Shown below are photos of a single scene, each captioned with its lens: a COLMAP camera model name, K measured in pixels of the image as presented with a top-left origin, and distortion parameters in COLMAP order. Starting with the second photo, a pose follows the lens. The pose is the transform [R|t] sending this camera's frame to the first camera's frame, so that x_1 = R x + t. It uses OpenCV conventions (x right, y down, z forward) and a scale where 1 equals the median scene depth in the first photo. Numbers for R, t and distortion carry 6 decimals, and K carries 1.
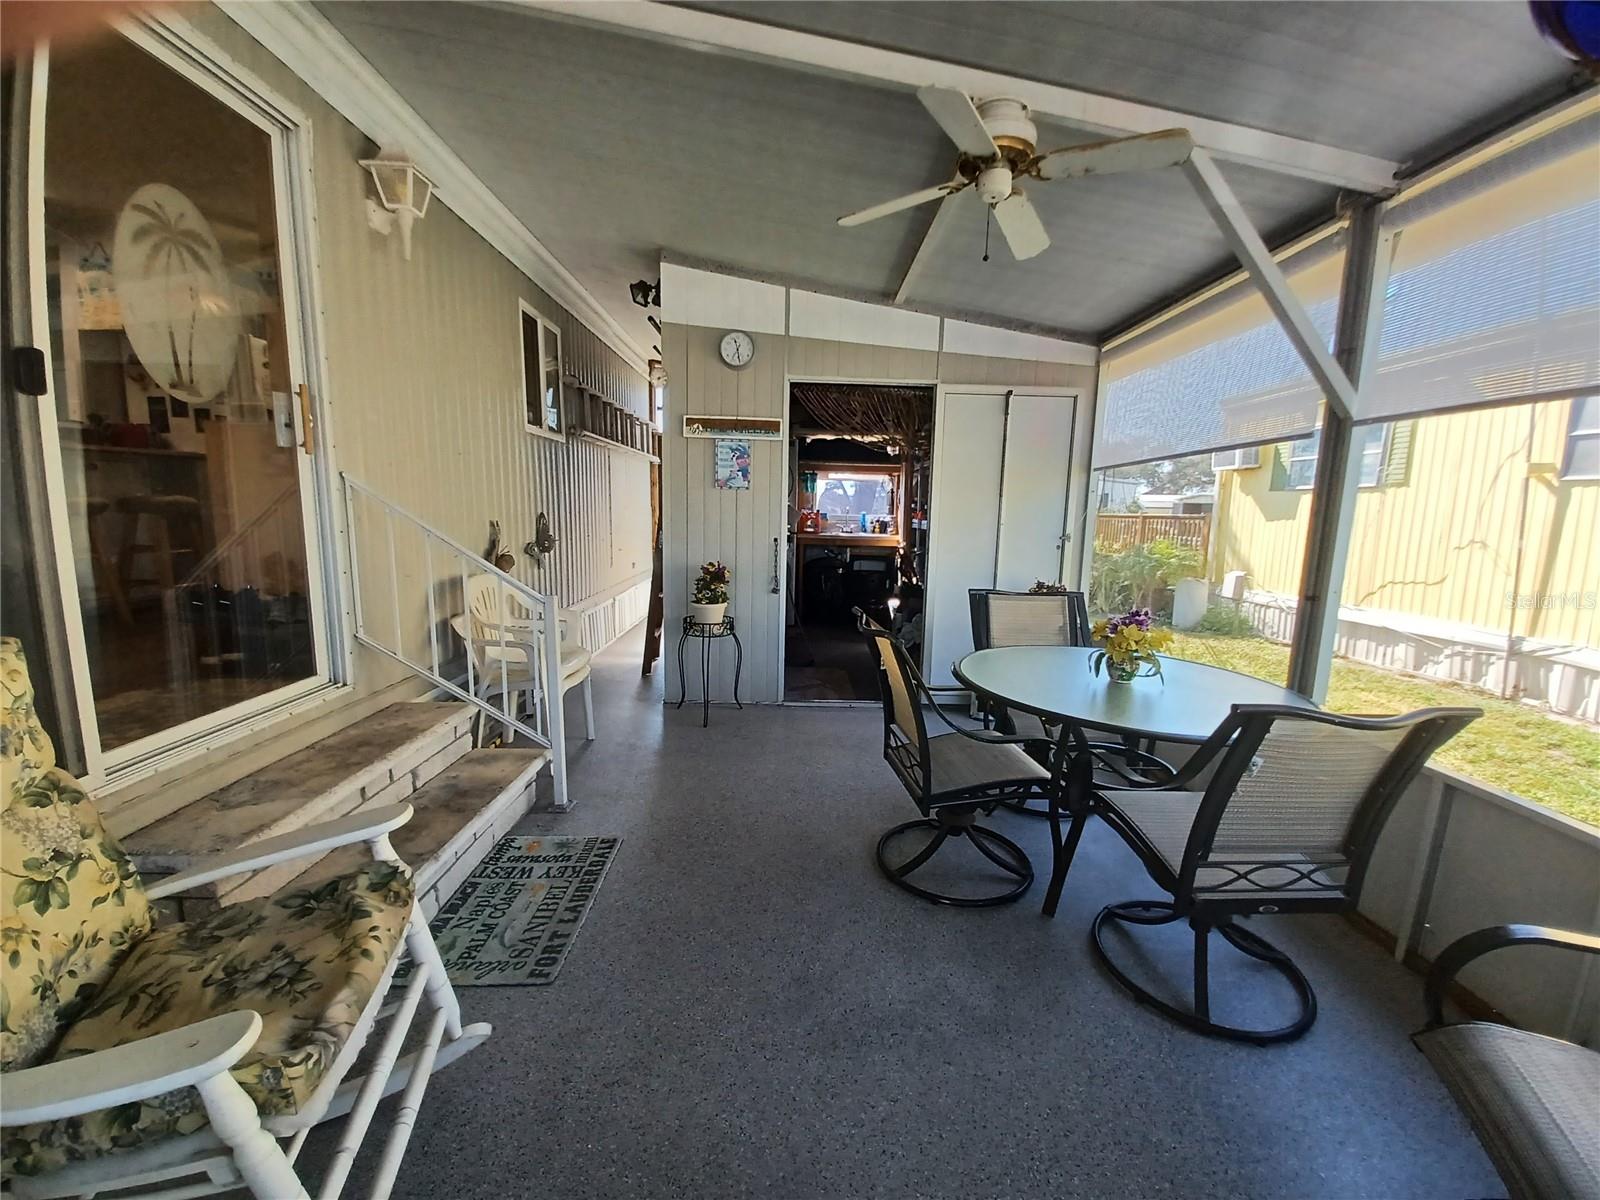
lens RADIAL K [[632.3, 0, 810.1], [0, 632.3, 599.5], [0, 0, 1]] dist [0.031092, -0.021729]
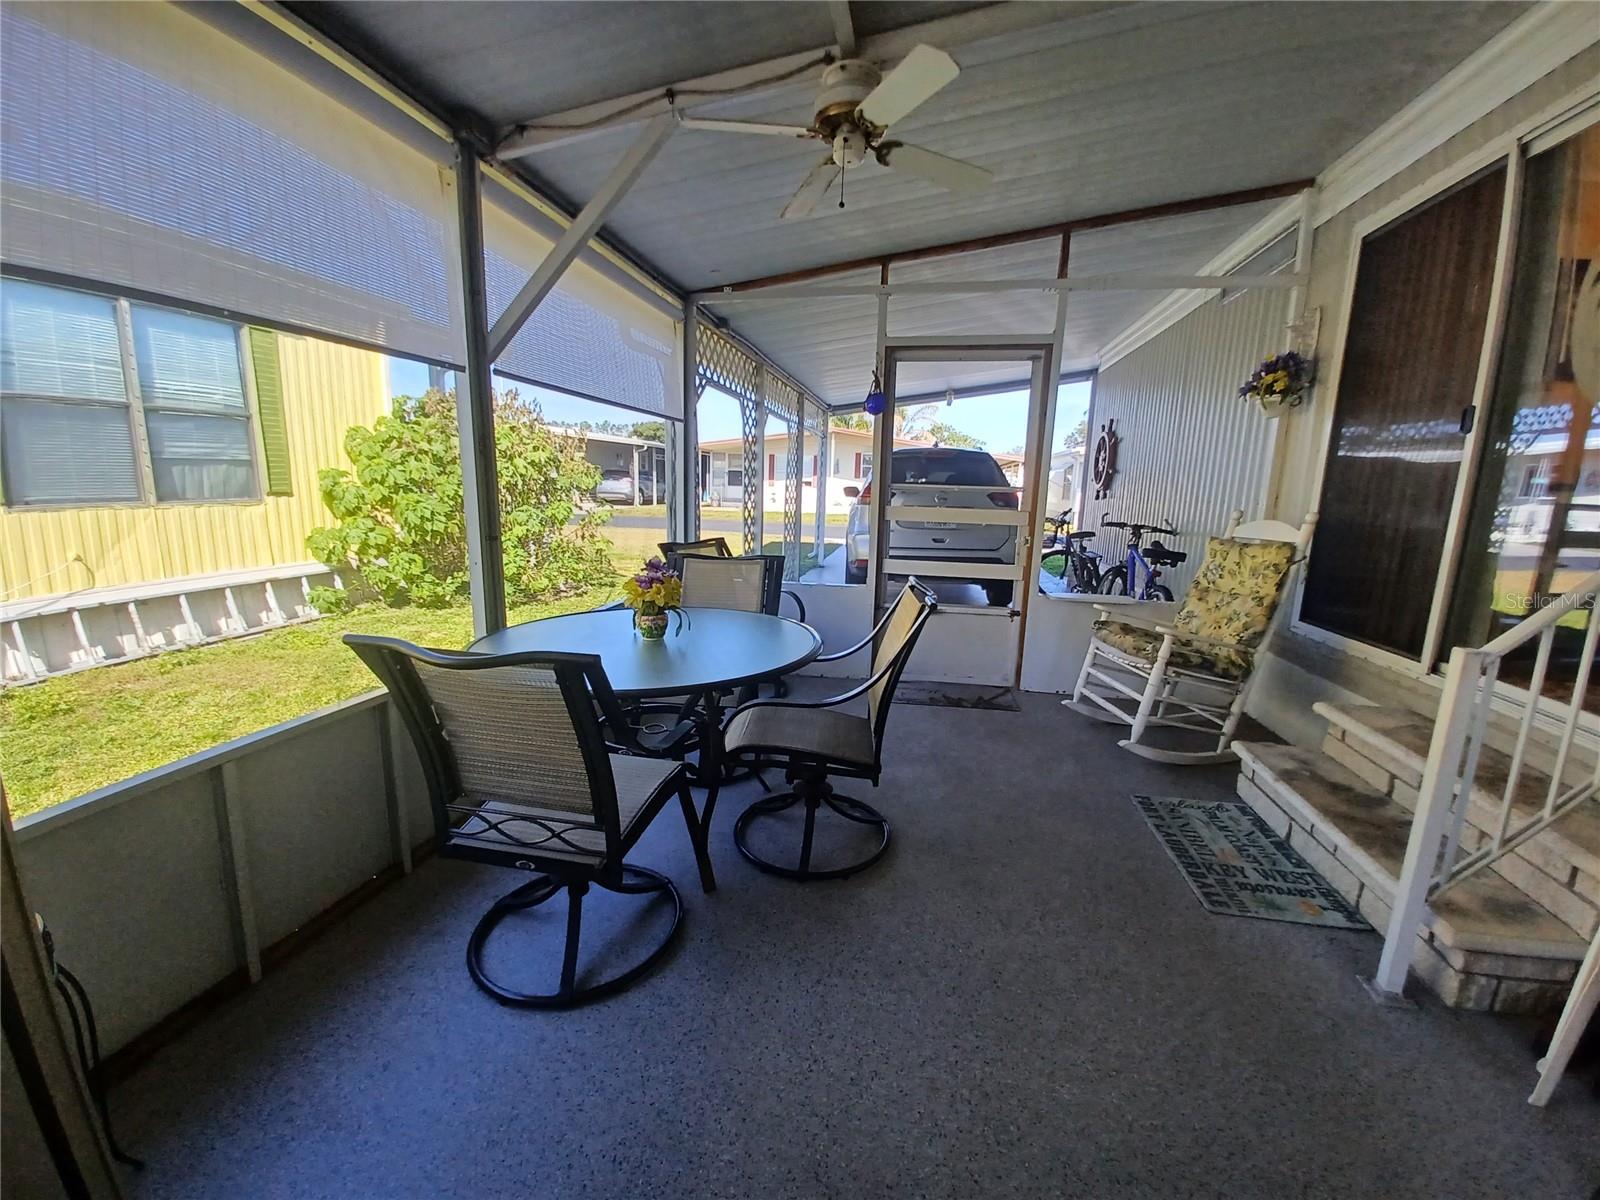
lens RADIAL K [[632.3, 0, 810.1], [0, 632.3, 599.5], [0, 0, 1]] dist [0.031092, -0.021729]
pose [[-0.975640, -0.092361, 0.198985, 0.075468], [-0.025540, 0.948705, 0.315128, -0.264268], [-0.217884, 0.302370, -0.927954, 1.995296]]
